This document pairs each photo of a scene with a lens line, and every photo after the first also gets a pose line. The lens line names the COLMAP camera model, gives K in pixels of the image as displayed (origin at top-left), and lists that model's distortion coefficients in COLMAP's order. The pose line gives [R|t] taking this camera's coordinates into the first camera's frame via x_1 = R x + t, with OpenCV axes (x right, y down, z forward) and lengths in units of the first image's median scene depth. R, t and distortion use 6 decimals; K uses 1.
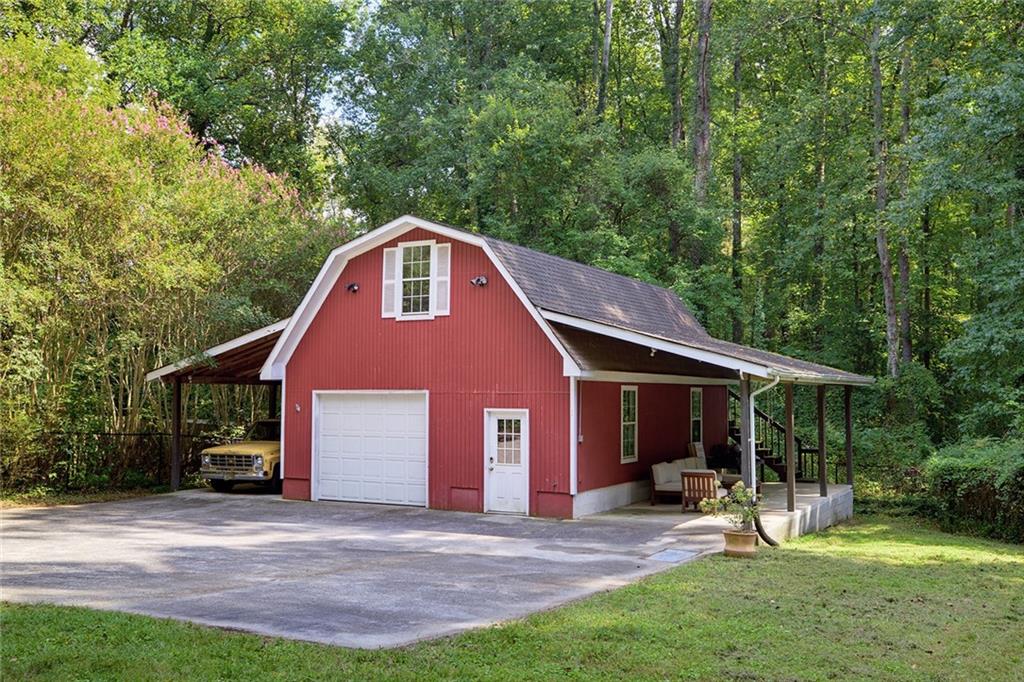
lens RADIAL K [[977.5, 0, 511.7], [0, 977.5, 334.2], [0, 0, 1]] dist [0.006381, 0.000000]
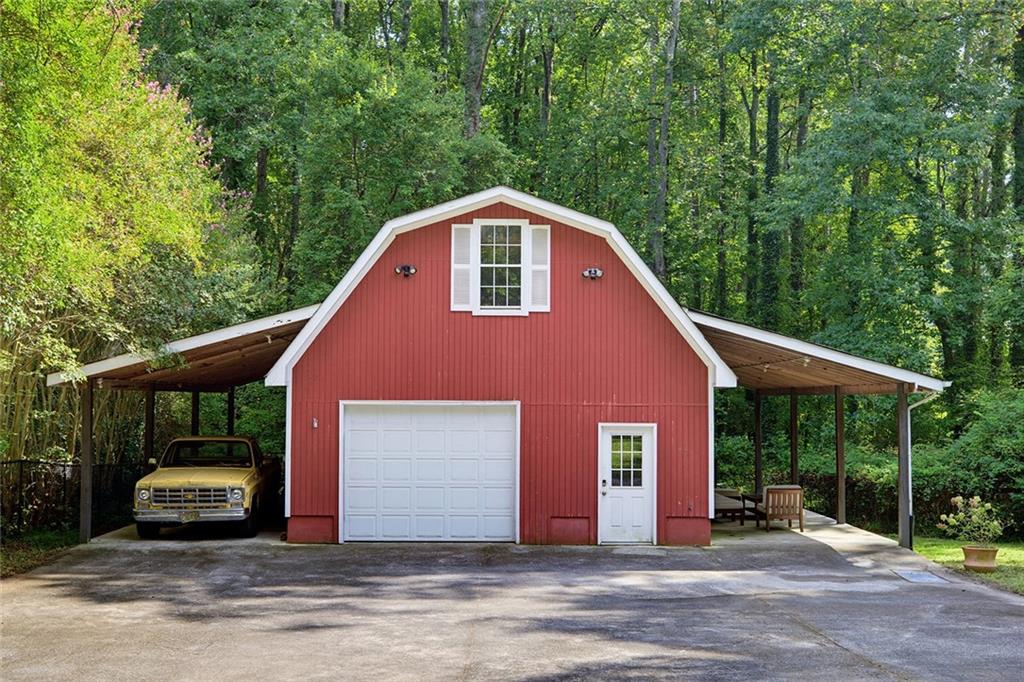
lens RADIAL K [[1060.6, 0, 510.9], [0, 1060.6, 349.6], [0, 0, 1]] dist [-0.004083, 0.000000]
pose [[0.869079, 0.025628, 0.494009, -0.529965], [-0.034814, 0.999350, 0.009401, 0.005419], [-0.493447, -0.025369, 0.869406, 0.222943]]
